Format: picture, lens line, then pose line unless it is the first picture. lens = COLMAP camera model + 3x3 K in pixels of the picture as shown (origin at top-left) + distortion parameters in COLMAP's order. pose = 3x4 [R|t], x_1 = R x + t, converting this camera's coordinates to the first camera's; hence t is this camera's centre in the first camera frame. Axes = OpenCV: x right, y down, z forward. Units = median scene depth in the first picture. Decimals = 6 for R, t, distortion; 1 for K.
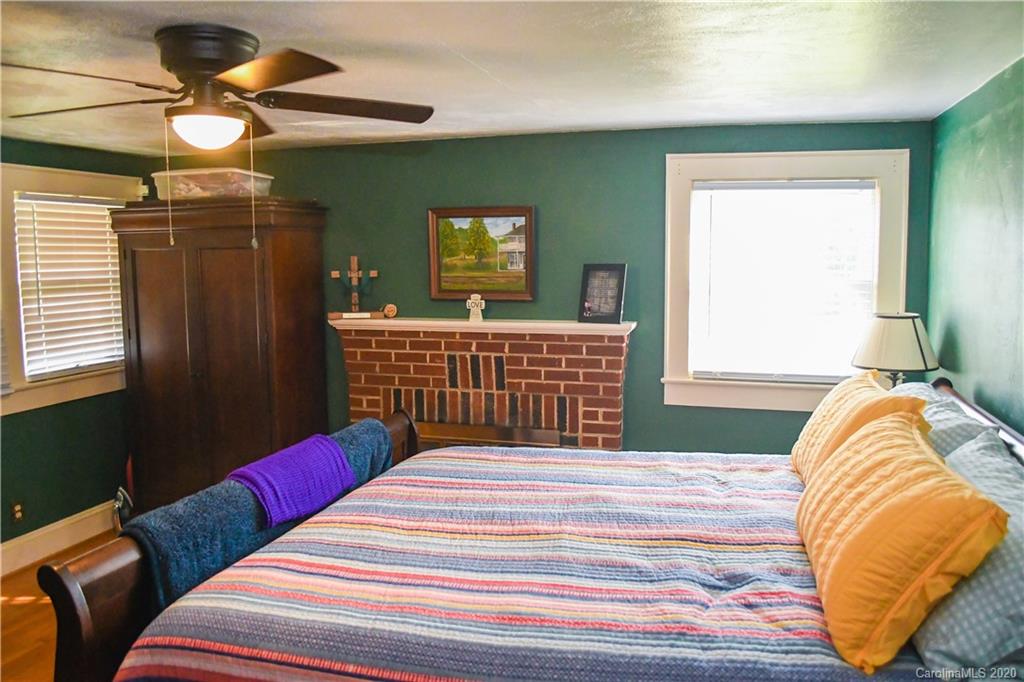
lens RADIAL K [[813.3, 0, 526.6], [0, 813.3, 339.4], [0, 0, 1]] dist [-0.074100, -0.001801]
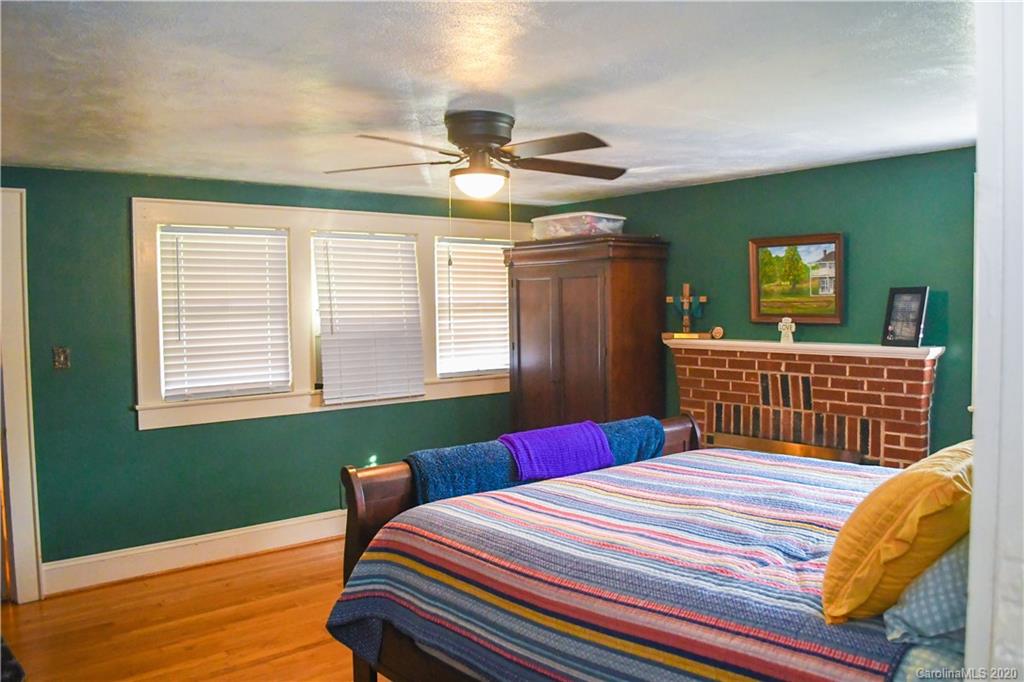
lens RADIAL K [[813.3, 0, 526.6], [0, 813.3, 339.4], [0, 0, 1]] dist [-0.074100, -0.001801]
pose [[0.832220, 0.023188, -0.553960, 0.242226], [-0.053645, 0.997805, -0.038825, 0.032545], [0.551844, 0.062028, 0.831638, -0.064569]]
